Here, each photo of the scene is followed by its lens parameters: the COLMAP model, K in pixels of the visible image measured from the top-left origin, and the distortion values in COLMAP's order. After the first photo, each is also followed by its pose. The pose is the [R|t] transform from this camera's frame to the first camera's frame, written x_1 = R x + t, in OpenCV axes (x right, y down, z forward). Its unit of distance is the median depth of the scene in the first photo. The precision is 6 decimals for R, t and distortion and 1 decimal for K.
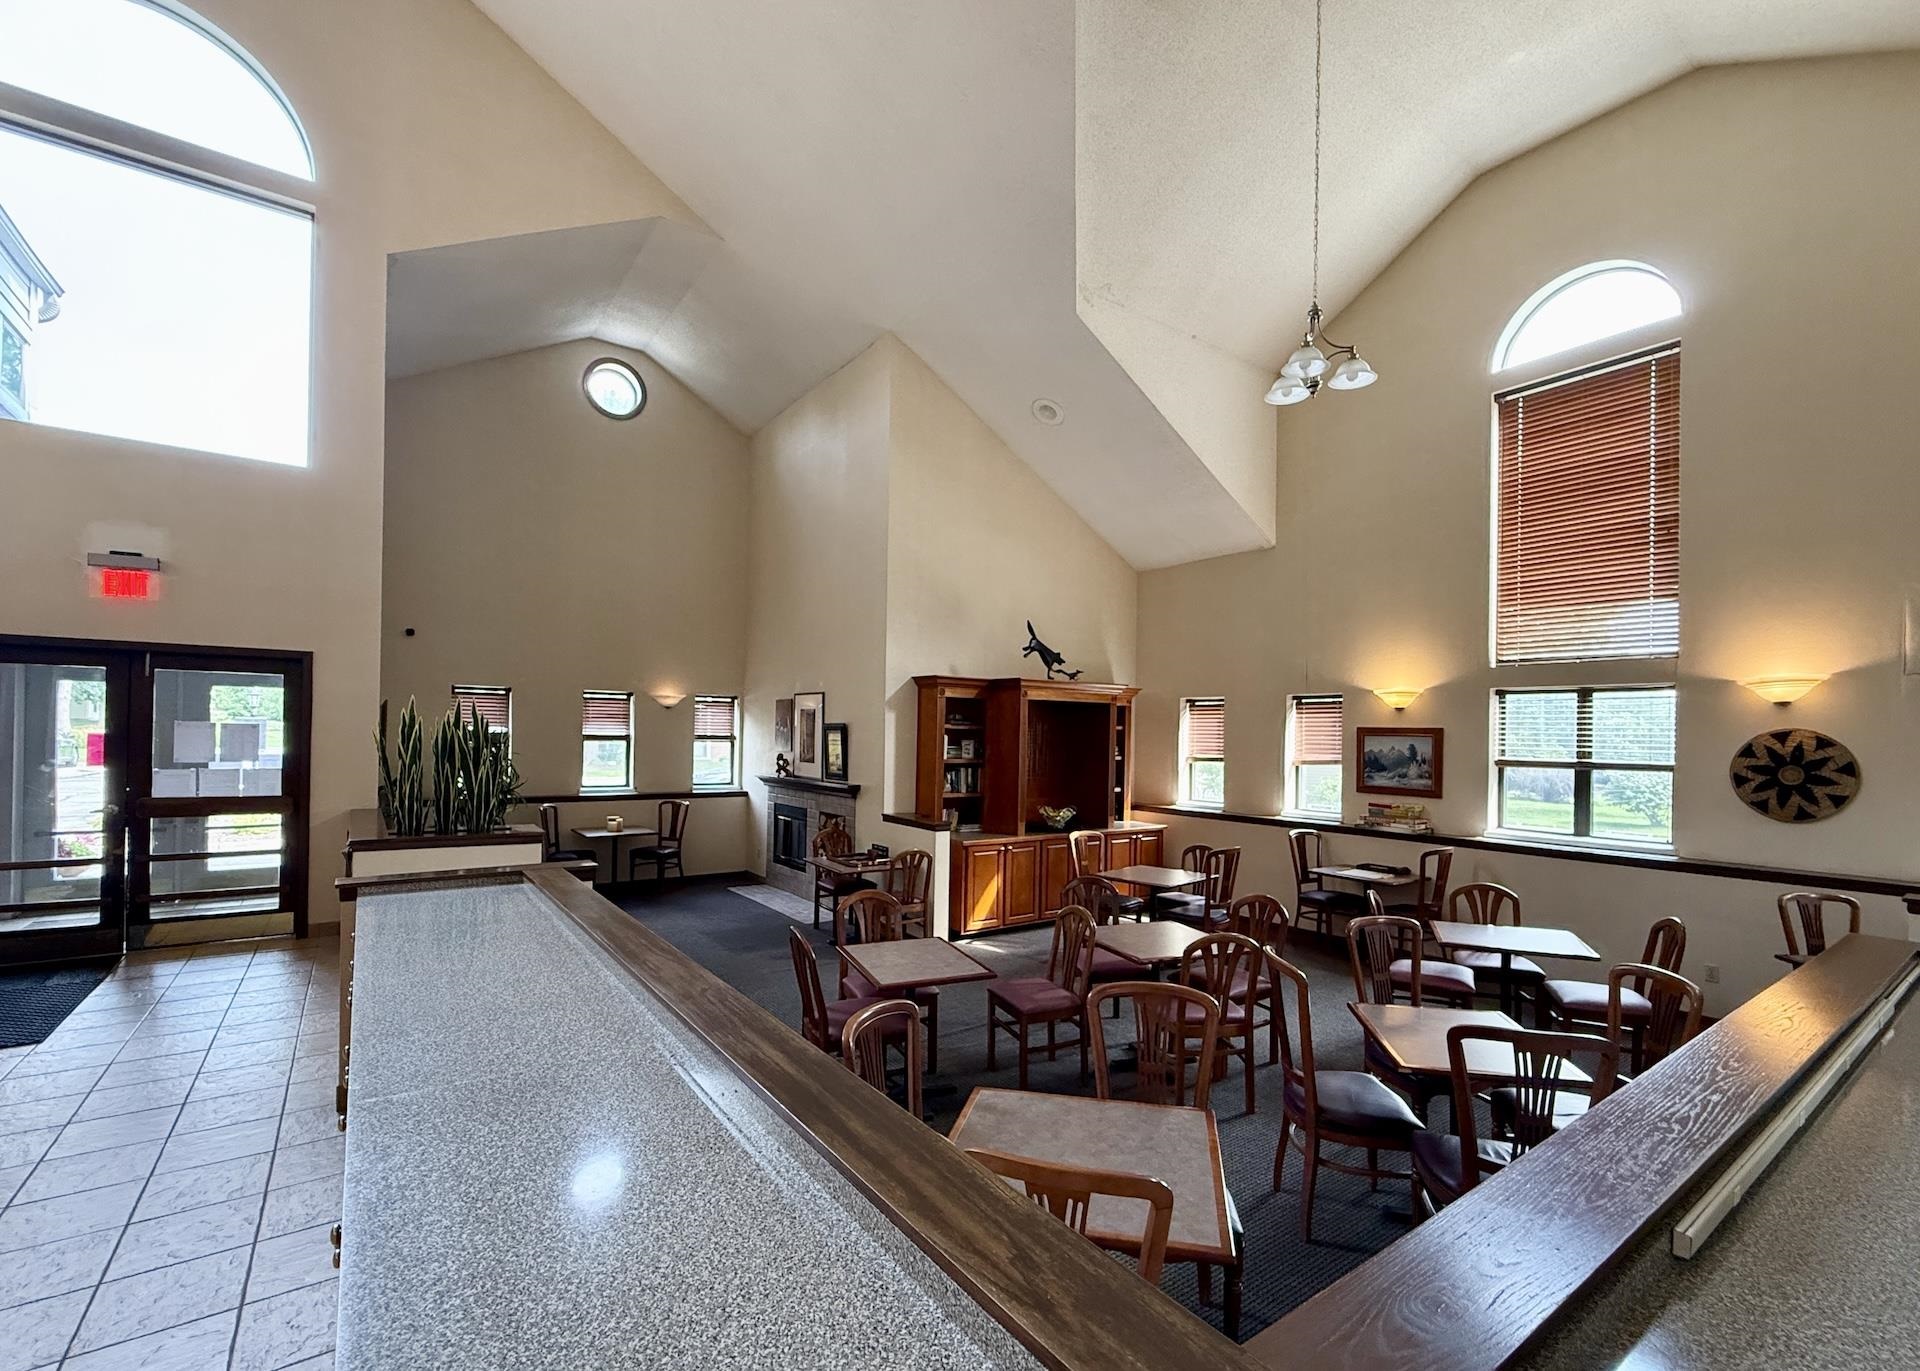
lens RADIAL K [[827.7, 0, 962.2], [0, 827.7, 731.0], [0, 0, 1]] dist [-0.001484, -0.000327]
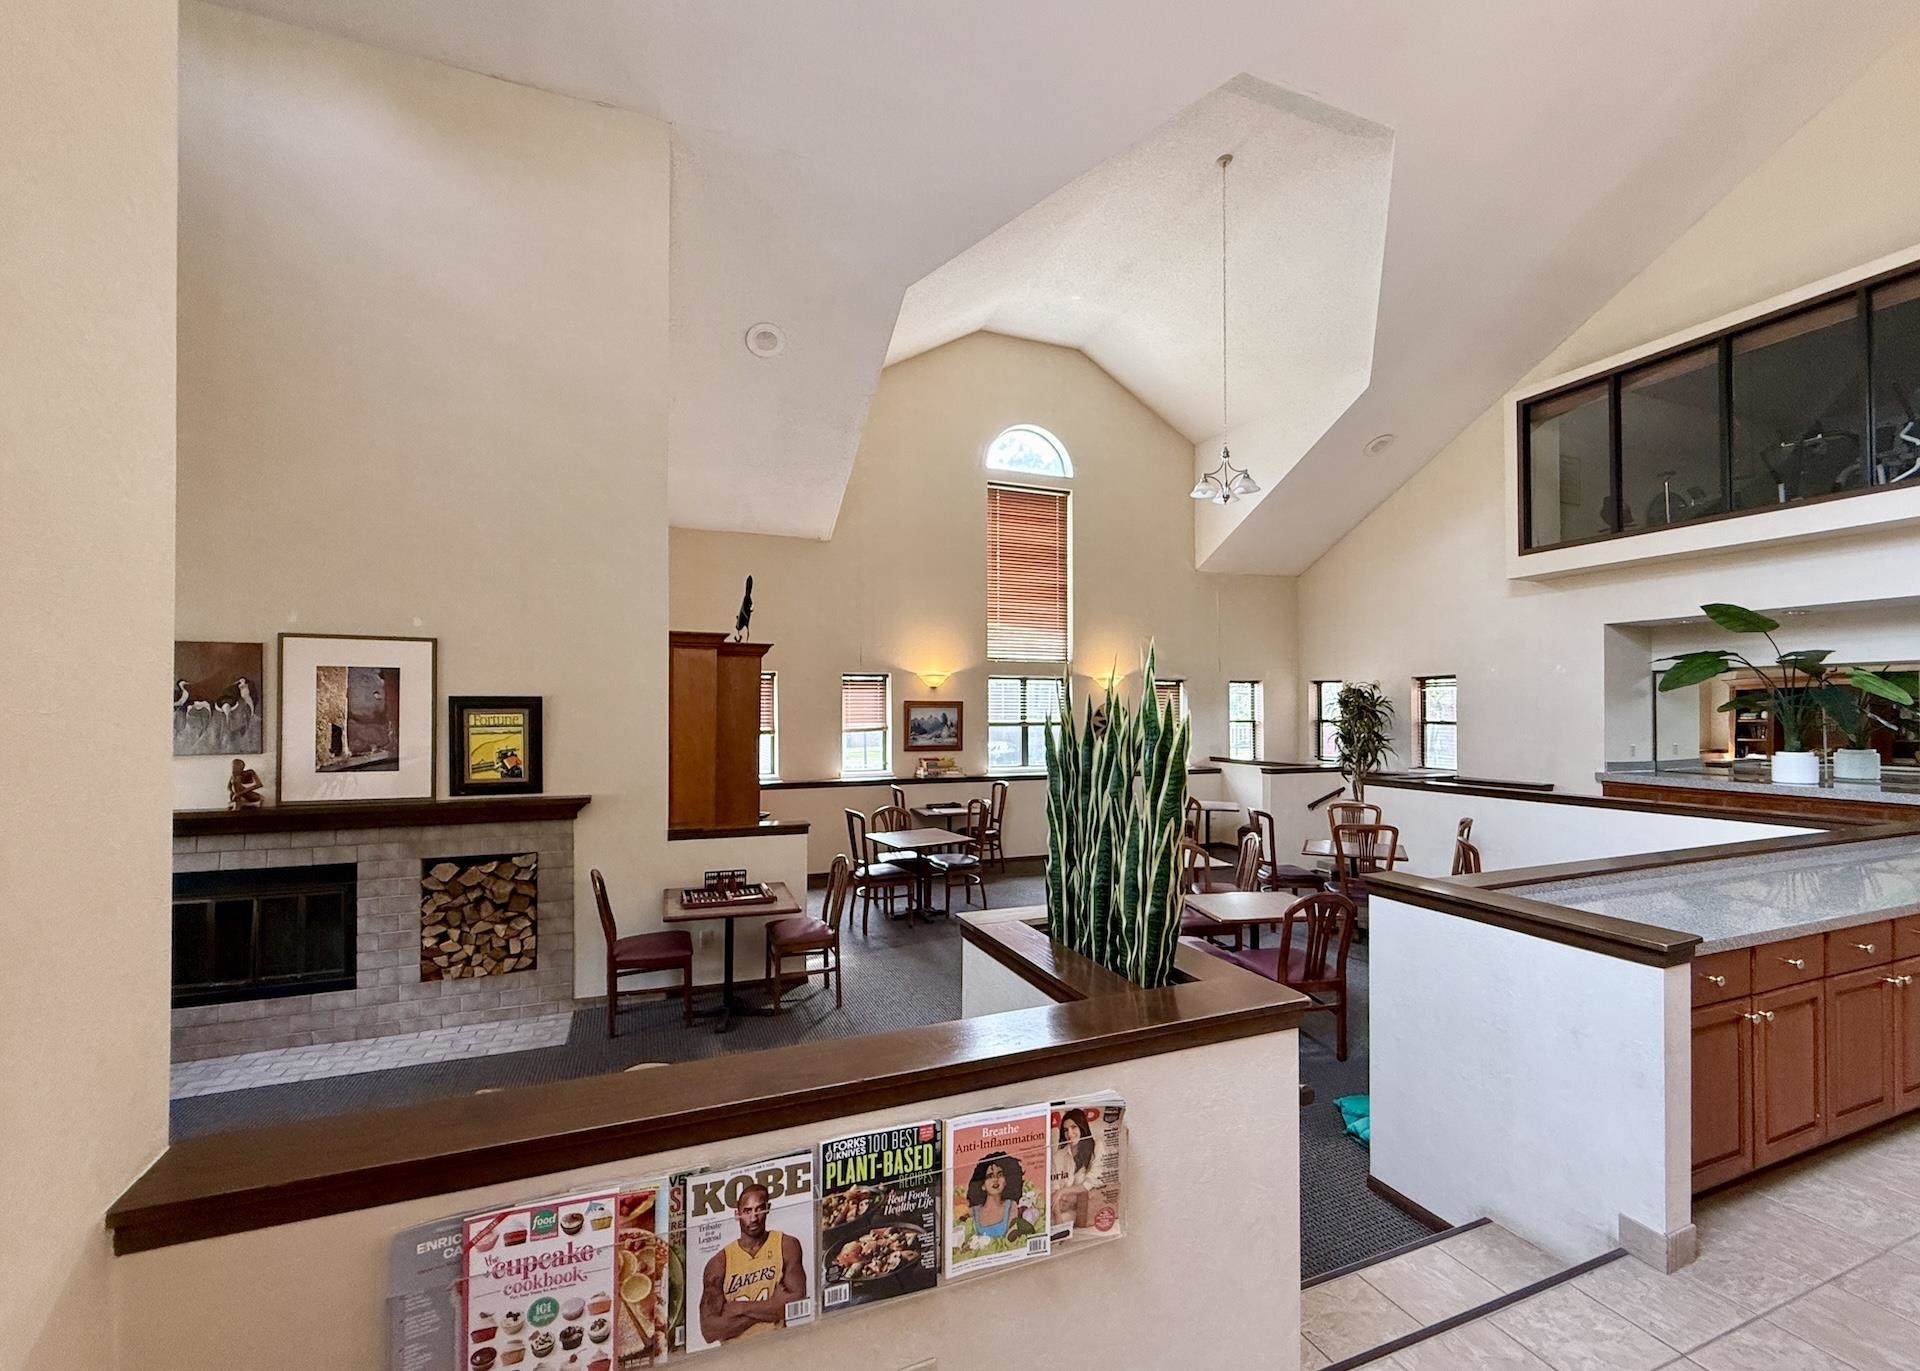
lens RADIAL K [[771.1, 0, 961.0], [0, 771.1, 698.9], [0, 0, 1]] dist [-0.000350, -0.000049]
pose [[0.253577, -0.000009, 0.967315, -0.684335], [0.002923, 0.999995, -0.000756, -0.006487], [-0.967311, 0.003019, 0.253575, 0.645122]]
